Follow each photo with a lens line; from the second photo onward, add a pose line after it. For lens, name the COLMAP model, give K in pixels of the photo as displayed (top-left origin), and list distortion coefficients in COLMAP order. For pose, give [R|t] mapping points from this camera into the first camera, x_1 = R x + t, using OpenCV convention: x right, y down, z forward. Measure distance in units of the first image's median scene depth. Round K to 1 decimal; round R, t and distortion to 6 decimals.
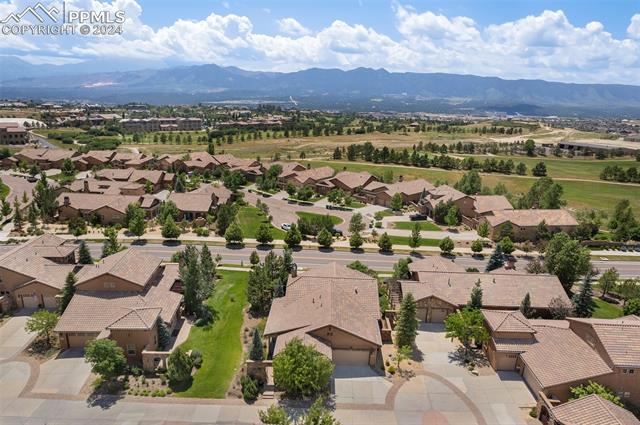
lens RADIAL K [[434.2, 0, 322.1], [0, 434.2, 205.1], [0, 0, 1]] dist [-0.086684, 0.080272]
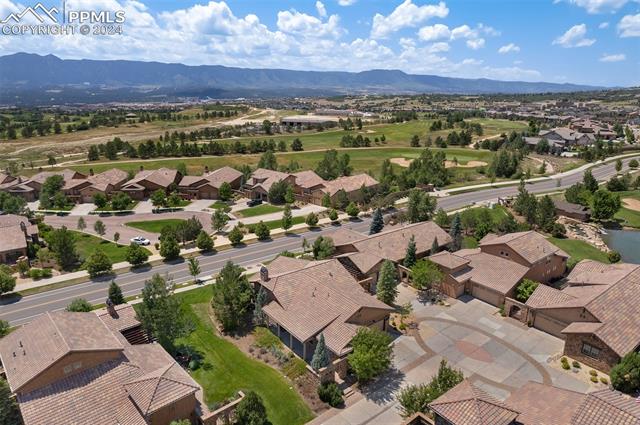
lens RADIAL K [[420.3, 0, 320.0], [0, 420.3, 212.5], [0, 0, 1]] dist [-0.083108, 0.071897]
pose [[0.776209, -0.204686, 0.596325, -0.264055], [0.171673, 0.978712, 0.112481, -0.034778], [-0.606653, 0.015064, 0.794824, 0.102592]]
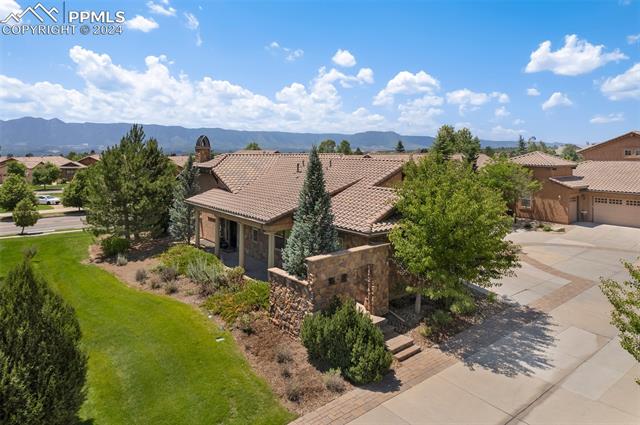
lens RADIAL K [[425.0, 0, 321.2], [0, 425.0, 150.9], [0, 0, 1]] dist [-0.031609, 0.000524]
pose [[0.767821, -0.029467, 0.639986, -0.143411], [0.177767, 0.969516, -0.168637, 0.136063], [-0.615507, 0.243252, 0.749653, 0.302420]]
